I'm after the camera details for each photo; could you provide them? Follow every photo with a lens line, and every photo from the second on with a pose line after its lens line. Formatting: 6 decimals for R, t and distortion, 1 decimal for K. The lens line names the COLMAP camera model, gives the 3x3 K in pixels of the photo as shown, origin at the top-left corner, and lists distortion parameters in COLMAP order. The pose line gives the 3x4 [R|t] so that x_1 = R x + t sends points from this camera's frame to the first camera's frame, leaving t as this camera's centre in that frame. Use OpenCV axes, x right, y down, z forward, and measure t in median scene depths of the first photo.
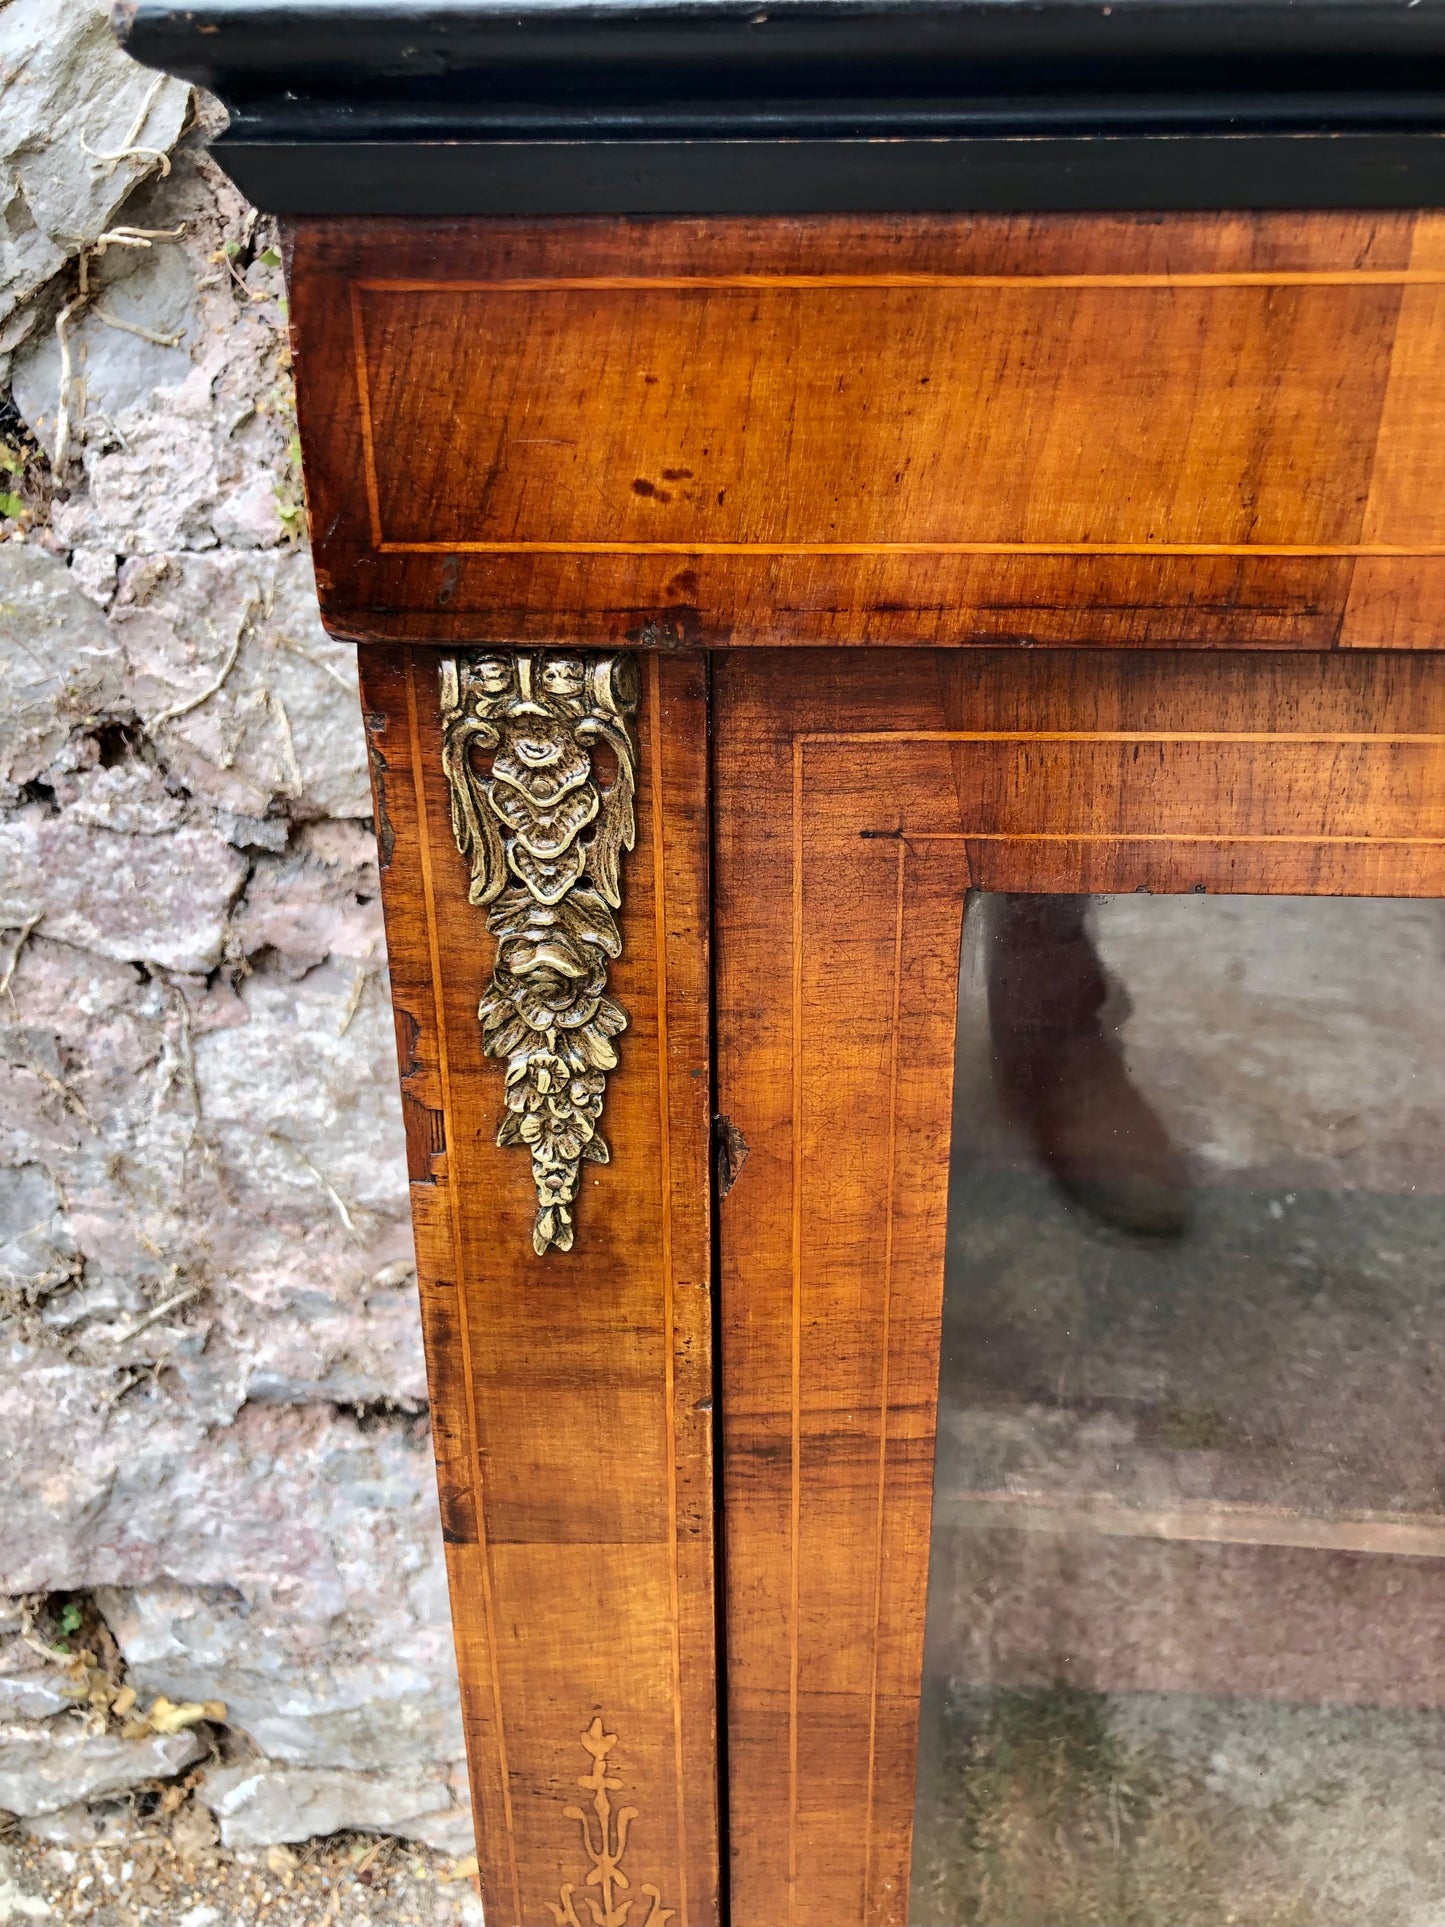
lens RADIAL K [[1619.1, 0, 727.9], [0, 1619.1, 950.6], [0, 0, 1]] dist [-0.000785, 0.011707]
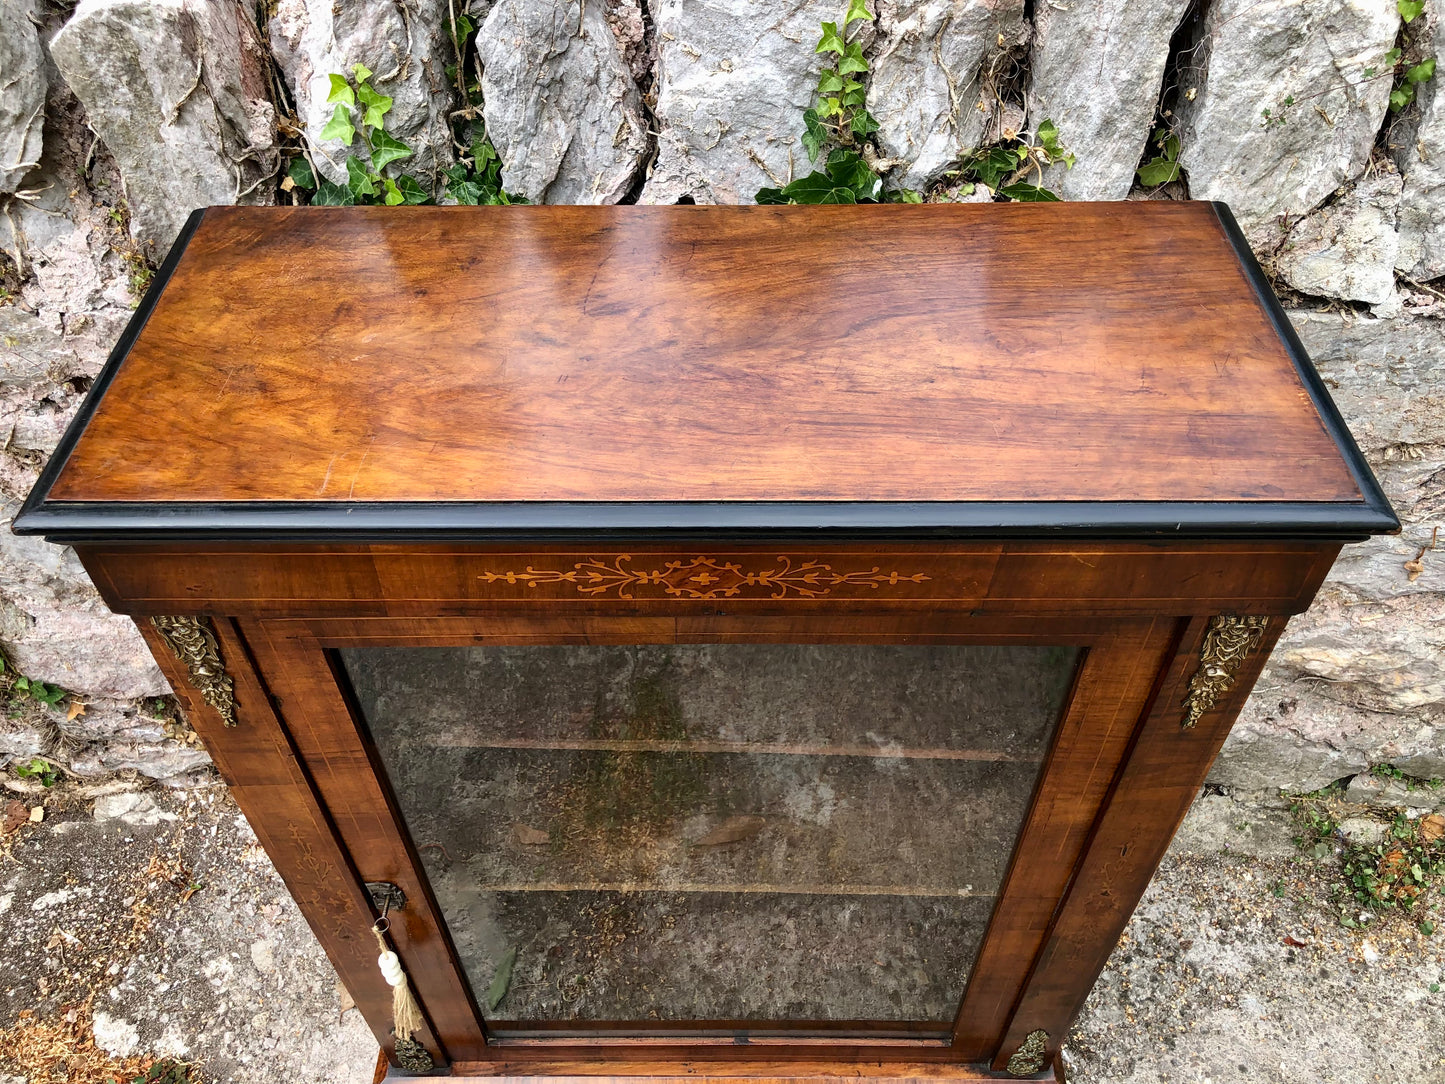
lens RADIAL K [[1196.2, 0, 722.0], [0, 1196.2, 532.3], [0, 0, 1]] dist [-0.005968, 0.046764]
pose [[0.998629, -0.038707, 0.035226, 0.362274], [0.022460, 0.924896, 0.379557, -0.477761], [-0.047272, -0.378245, 0.924498, -0.517700]]
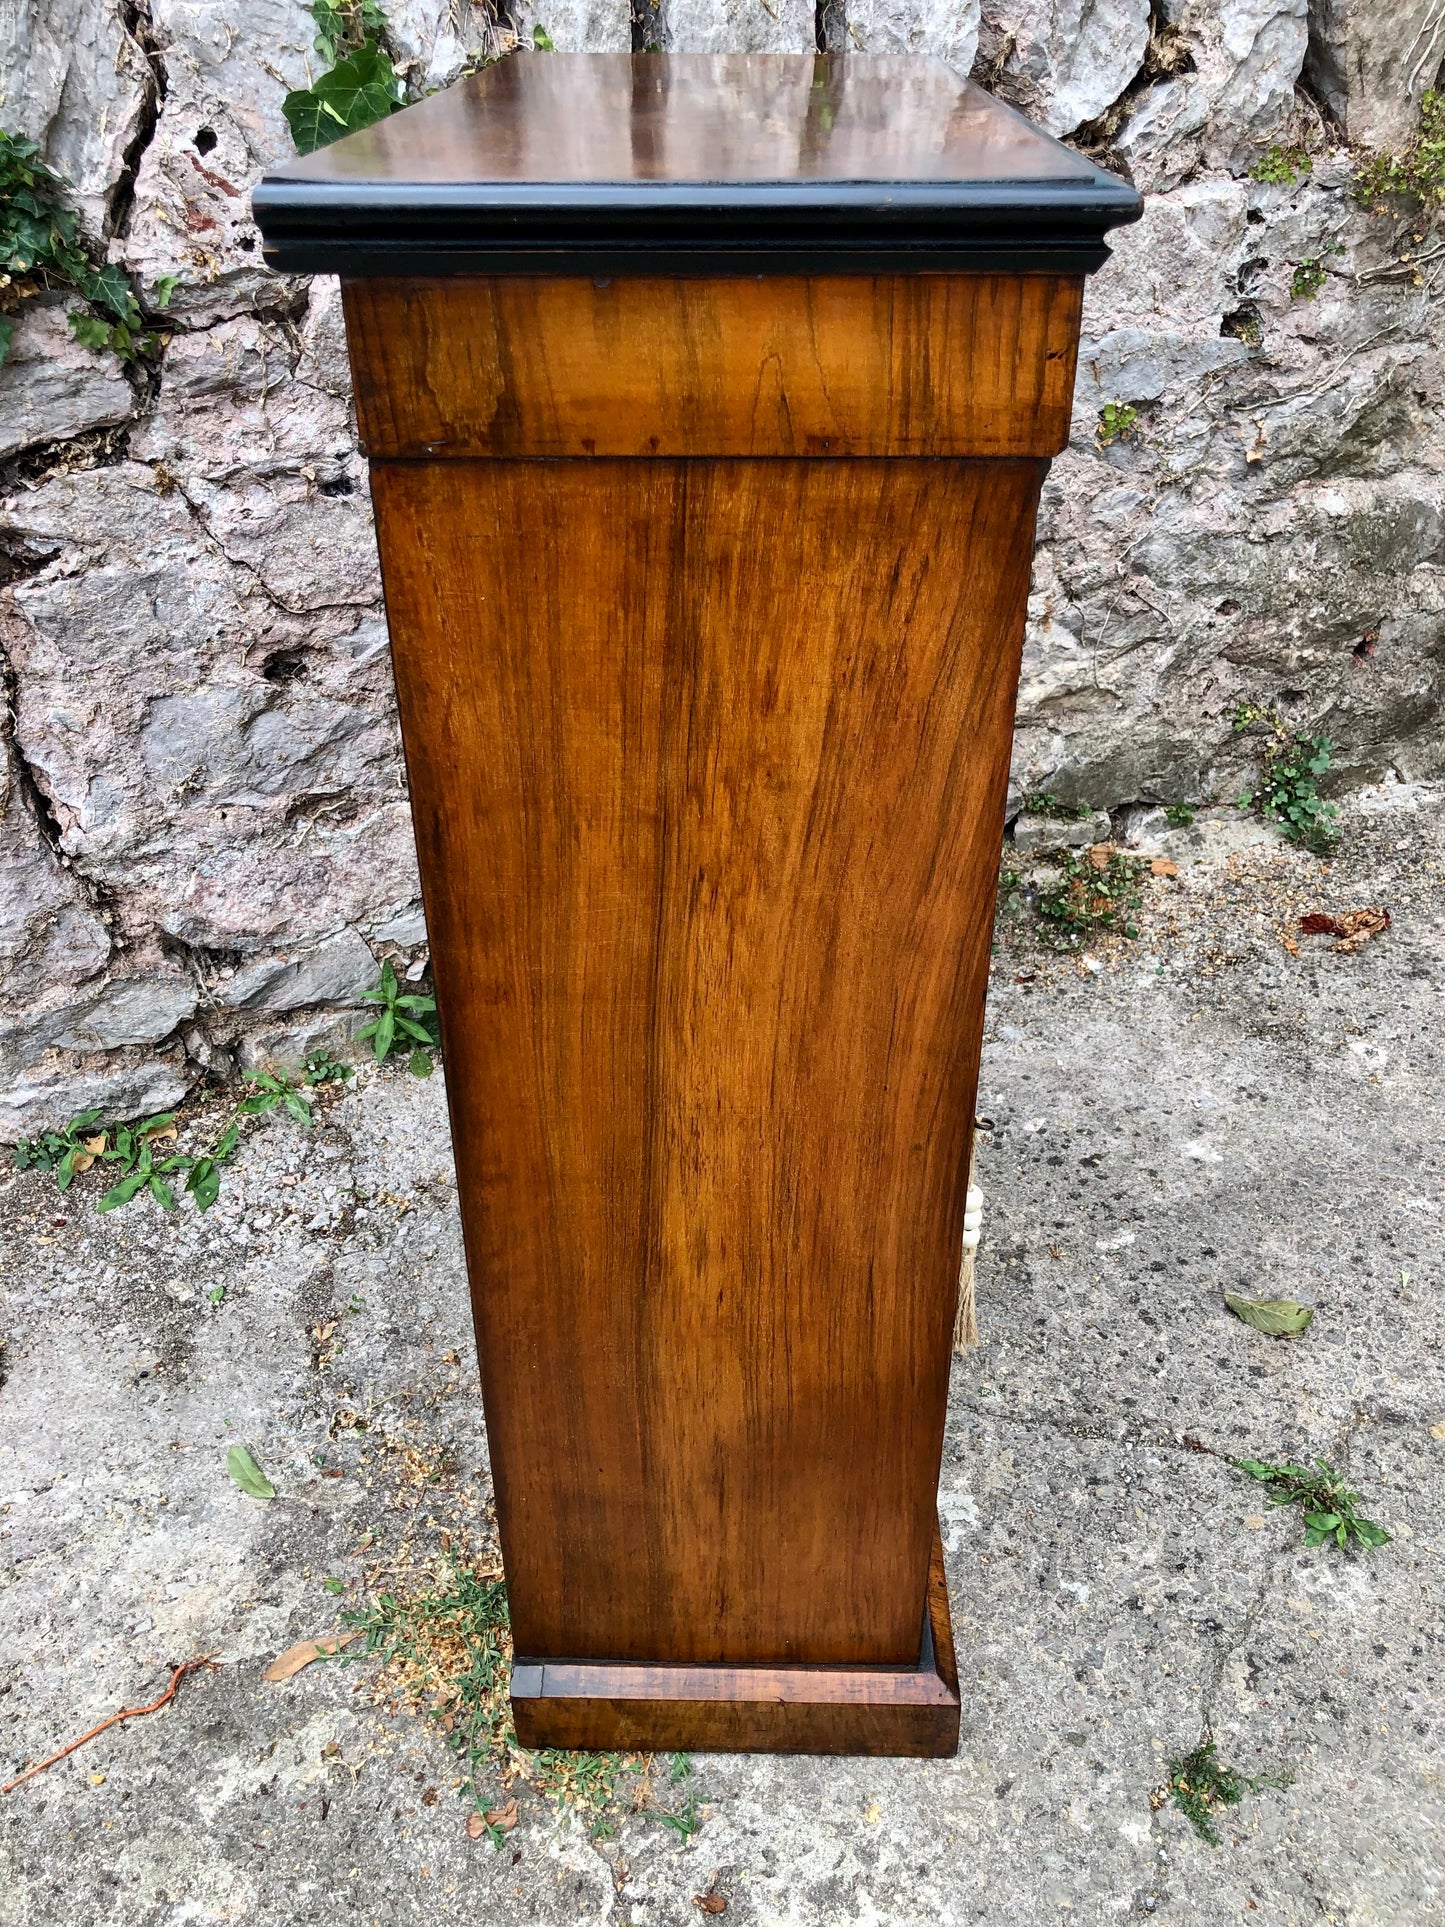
lens RADIAL K [[1592.6, 0, 728.0], [0, 1592.6, 947.7], [0, 0, 1]] dist [0.010056, 0.013380]
pose [[0.863140, -0.284537, 0.417166, -0.065670], [0.207039, 0.952910, 0.221577, 0.204204], [-0.460568, -0.104882, 0.881406, -0.949377]]
